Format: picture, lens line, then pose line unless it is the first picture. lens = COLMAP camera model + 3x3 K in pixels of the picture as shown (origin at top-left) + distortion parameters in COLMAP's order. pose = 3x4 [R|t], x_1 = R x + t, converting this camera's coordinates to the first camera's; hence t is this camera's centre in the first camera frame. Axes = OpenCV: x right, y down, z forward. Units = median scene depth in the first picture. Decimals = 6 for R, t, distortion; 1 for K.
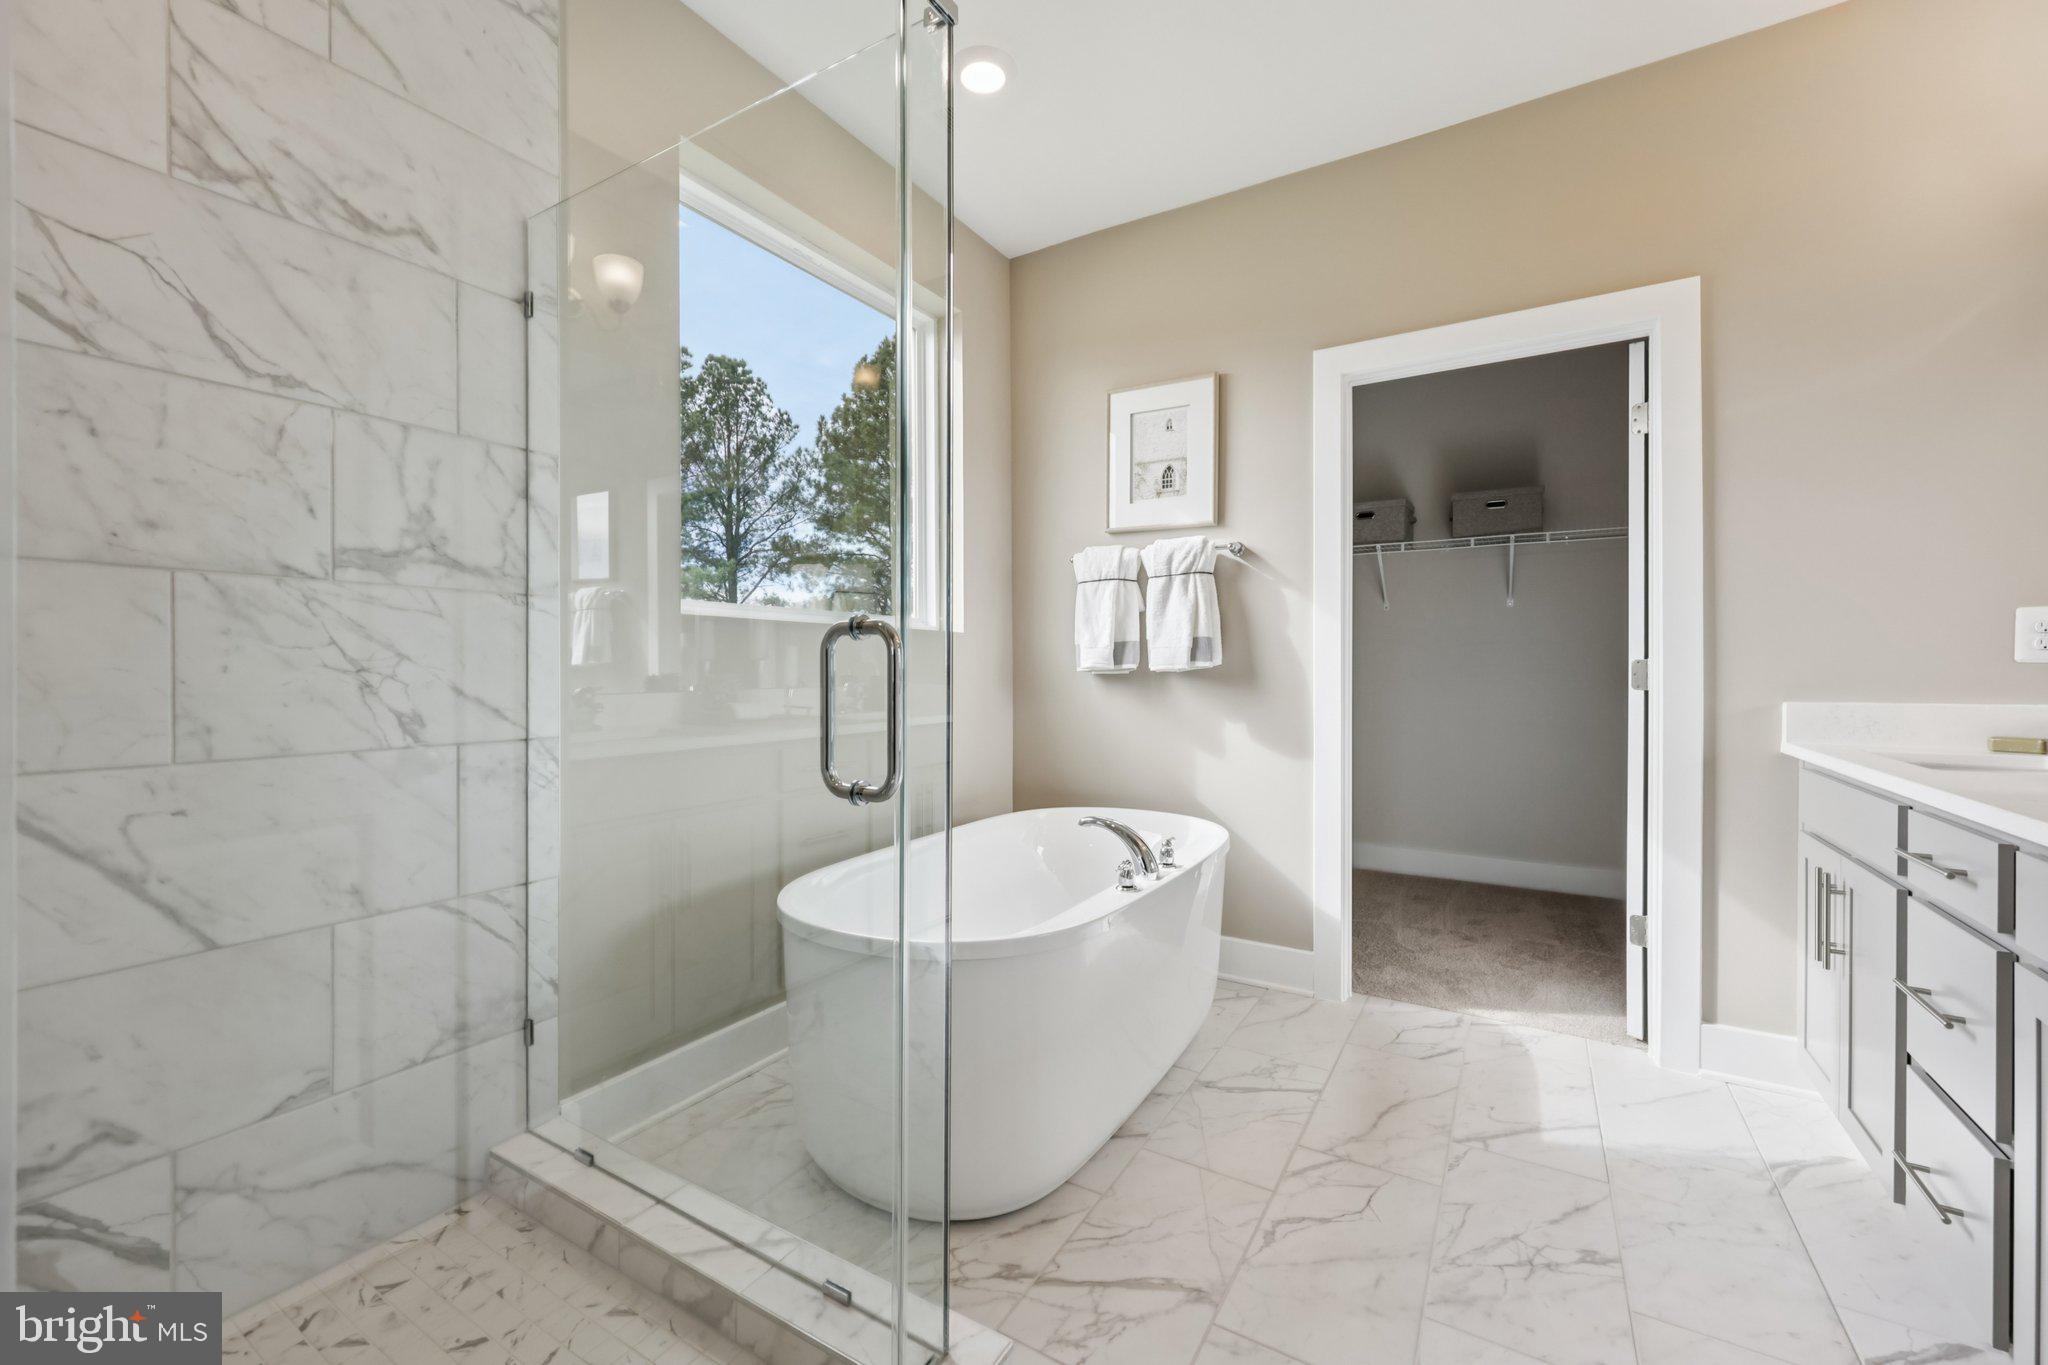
lens RADIAL K [[829.7, 0, 1018.5], [0, 829.7, 669.7], [0, 0, 1]] dist [-0.002014, -0.000139]
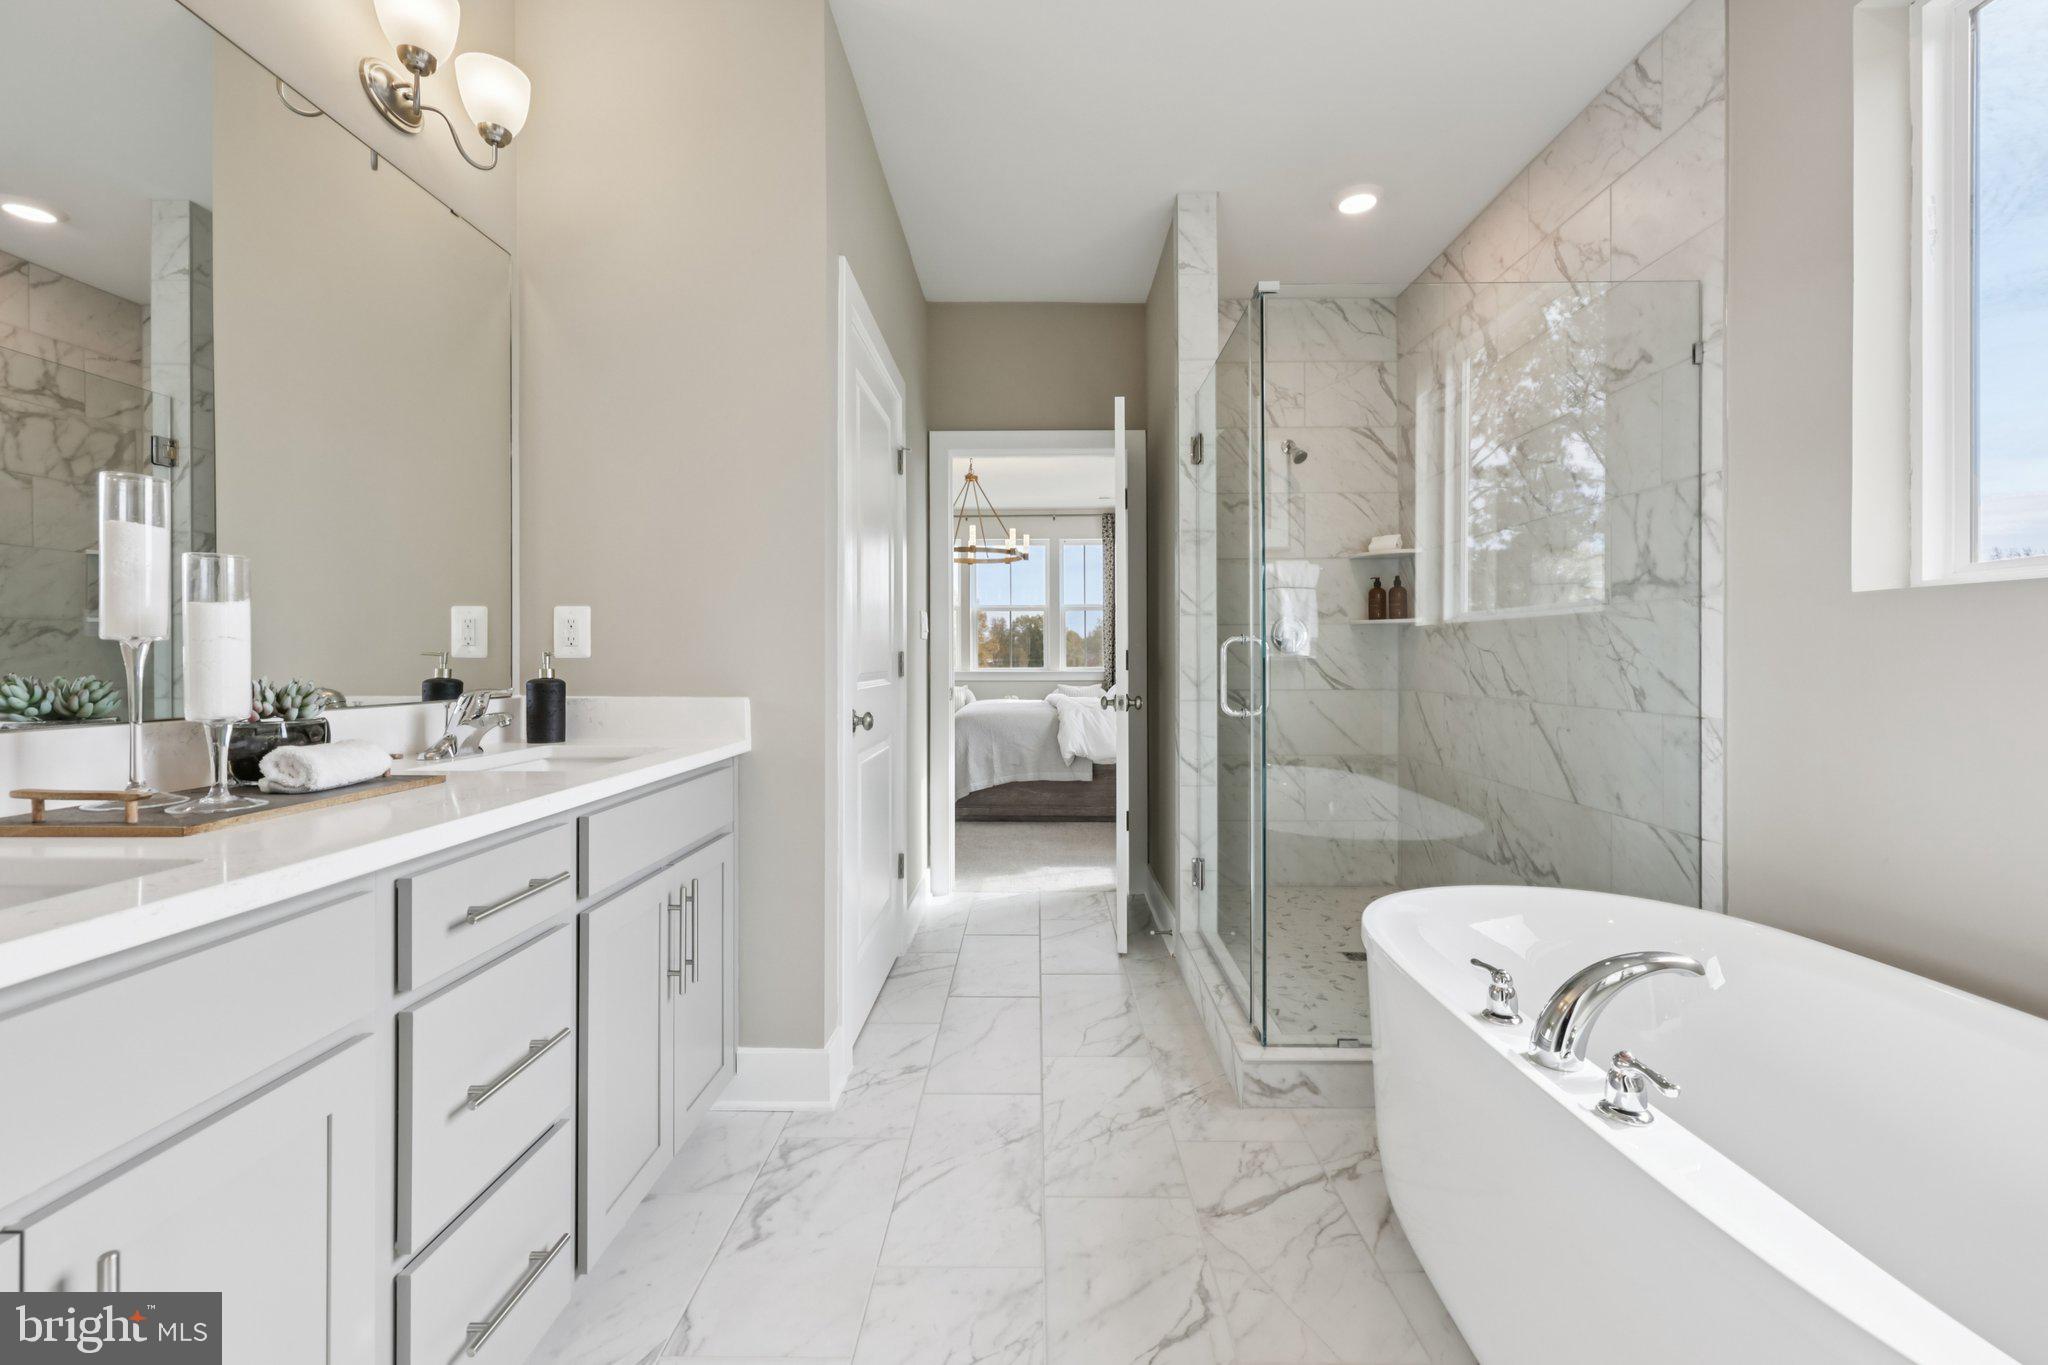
lens RADIAL K [[829.7, 0, 1024.7], [0, 829.7, 665.2], [0, 0, 1]] dist [-0.002014, -0.000139]
pose [[-0.862572, 0.005413, -0.505905, 0.941059], [-0.000823, 0.999926, 0.012103, -0.005738], [0.505934, 0.010856, -0.862504, 1.707732]]
